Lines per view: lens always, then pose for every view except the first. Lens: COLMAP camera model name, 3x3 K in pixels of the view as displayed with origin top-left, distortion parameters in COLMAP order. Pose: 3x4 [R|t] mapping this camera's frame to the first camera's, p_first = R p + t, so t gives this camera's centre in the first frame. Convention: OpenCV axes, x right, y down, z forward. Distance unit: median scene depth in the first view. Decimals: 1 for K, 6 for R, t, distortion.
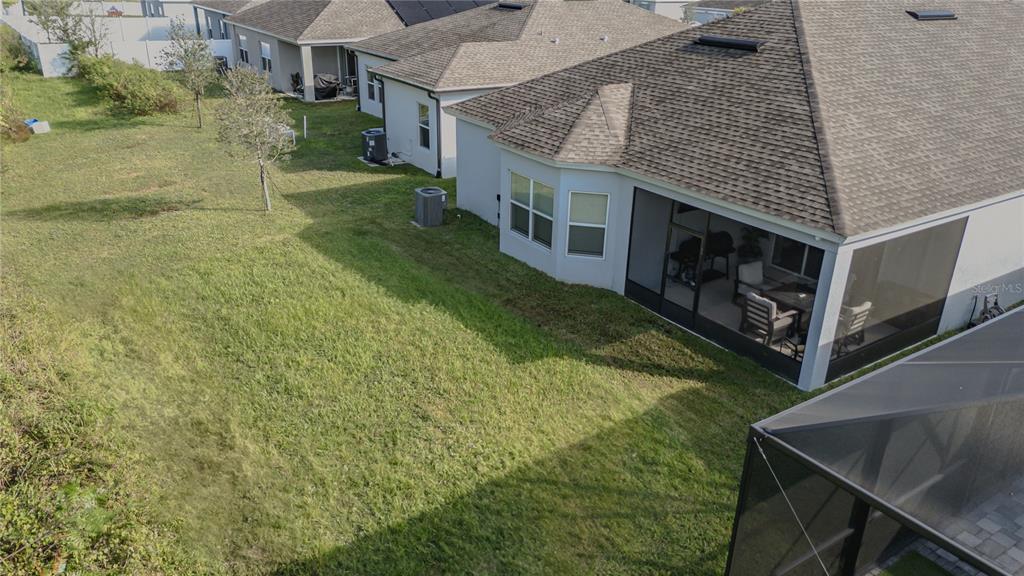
lens RADIAL K [[750.0, 0, 517.6], [0, 750.0, 289.3], [0, 0, 1]] dist [0.085358, -0.095382]
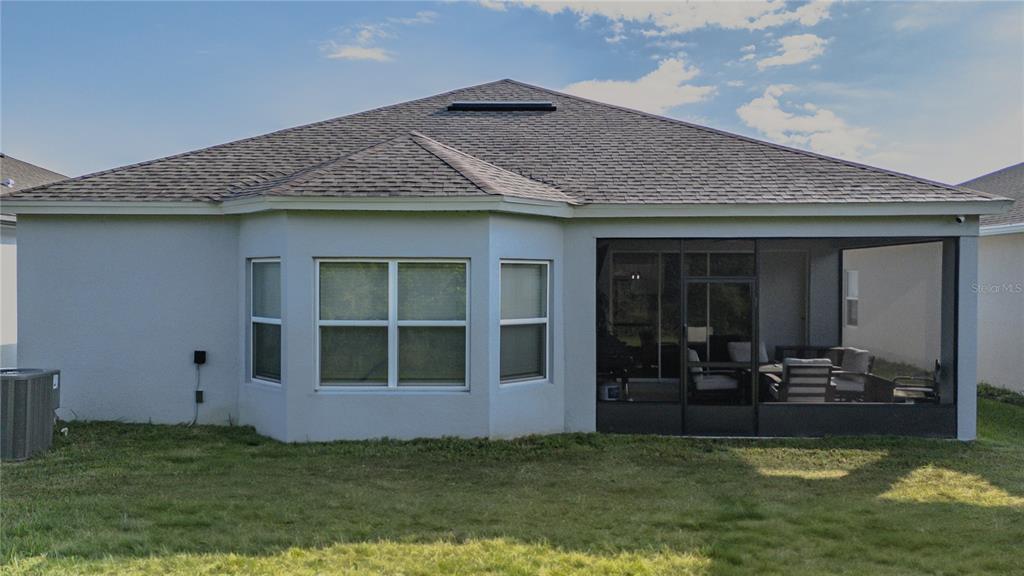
lens RADIAL K [[750.0, 0, 517.6], [0, 750.0, 289.3], [0, 0, 1]] dist [0.085358, -0.095382]
pose [[0.572062, -0.035837, 0.819427, -0.355444], [0.337774, 0.920691, -0.195543, -0.000403], [-0.747431, 0.388644, 0.538797, 0.675879]]
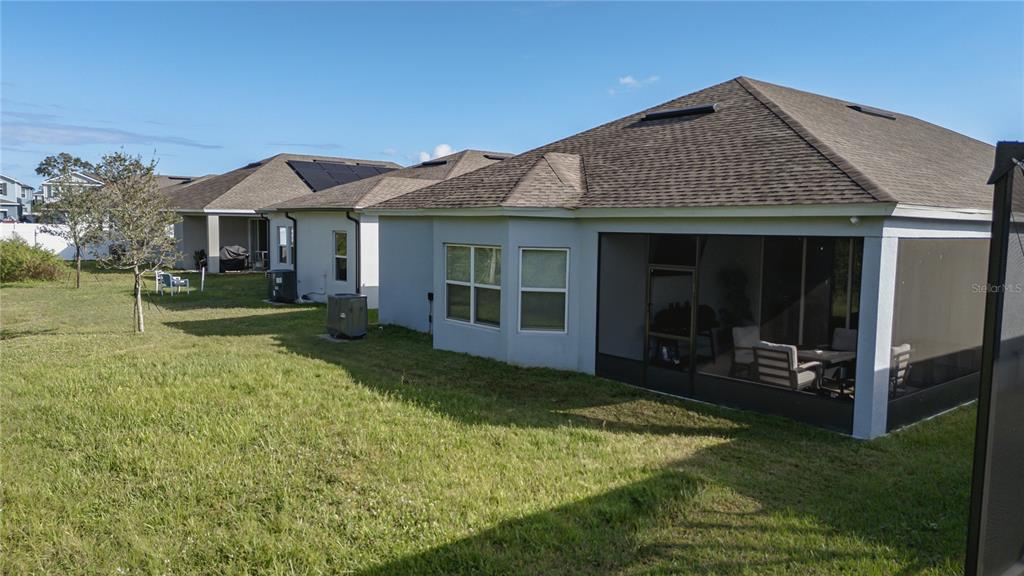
lens RADIAL K [[750.0, 0, 517.6], [0, 750.0, 289.3], [0, 0, 1]] dist [0.085358, -0.095382]
pose [[0.993700, -0.018411, 0.110546, -0.024031], [0.052309, 0.948567, -0.312225, 0.161130], [-0.099112, 0.316041, 0.943555, 0.231375]]
